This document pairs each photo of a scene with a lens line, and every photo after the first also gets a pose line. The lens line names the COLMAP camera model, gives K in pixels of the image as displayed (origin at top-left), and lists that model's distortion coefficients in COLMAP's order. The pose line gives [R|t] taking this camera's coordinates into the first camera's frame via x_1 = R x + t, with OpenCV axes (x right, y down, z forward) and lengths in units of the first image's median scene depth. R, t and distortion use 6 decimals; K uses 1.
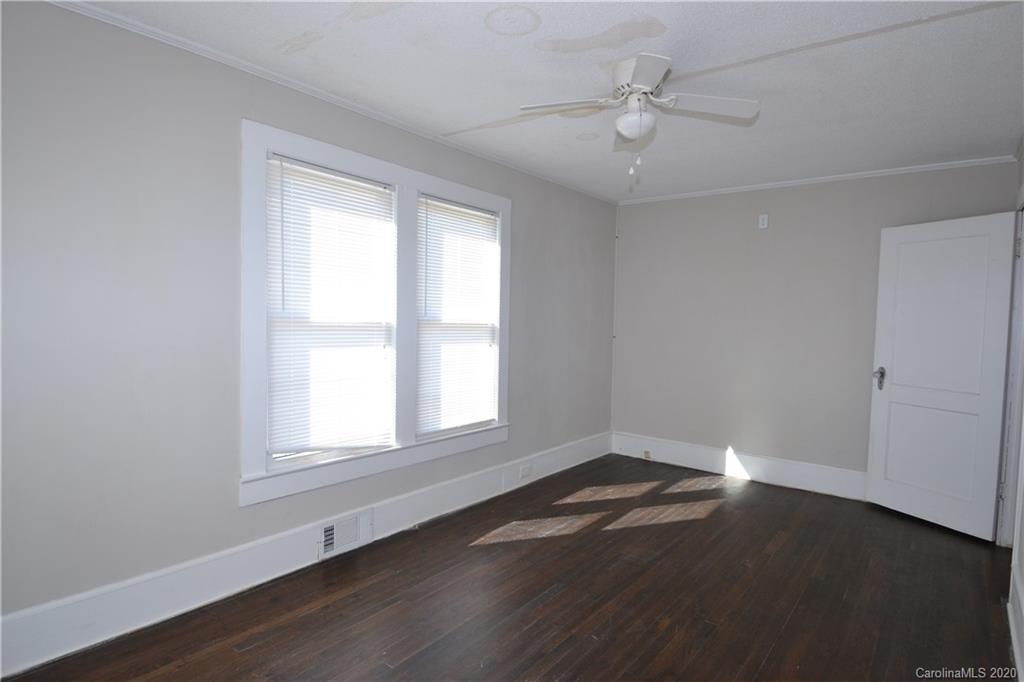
lens RADIAL K [[560.4, 0, 505.4], [0, 560.4, 342.0], [0, 0, 1]] dist [-0.001598, -0.001032]
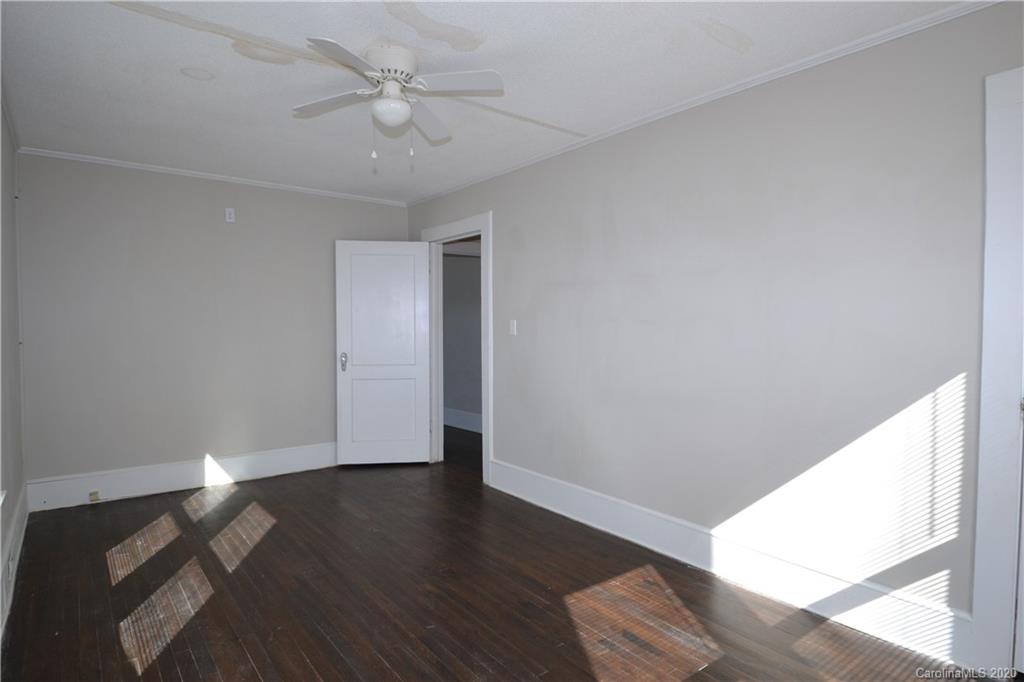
lens RADIAL K [[556.1, 0, 512.0], [0, 556.1, 341.0], [0, 0, 1]] dist [-0.017231, -0.000010]
pose [[0.232338, -0.044379, 0.971622, -0.426431], [0.056054, 0.997909, 0.032176, 0.000252], [-0.971019, 0.046988, 0.234339, 0.353597]]
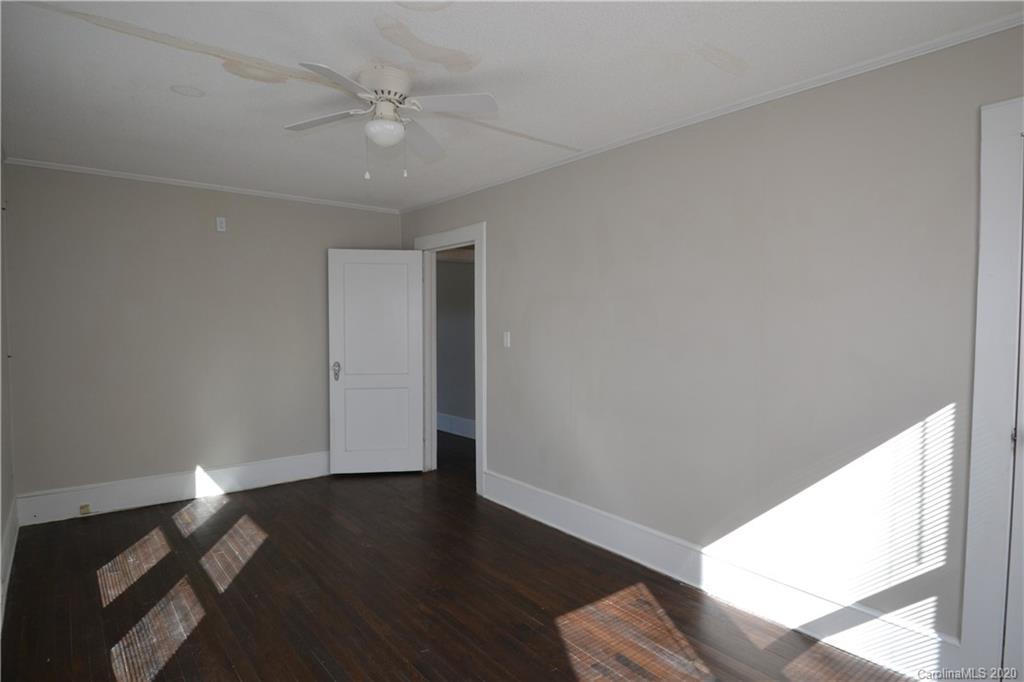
lens RADIAL K [[556.6, 0, 512.6], [0, 556.6, 338.4], [0, 0, 1]] dist [-0.016254, -0.001217]
pose [[0.219483, -0.046917, 0.974488, -0.426146], [0.055180, 0.997841, 0.035613, -0.028352], [-0.974055, 0.045956, 0.221598, 0.352618]]
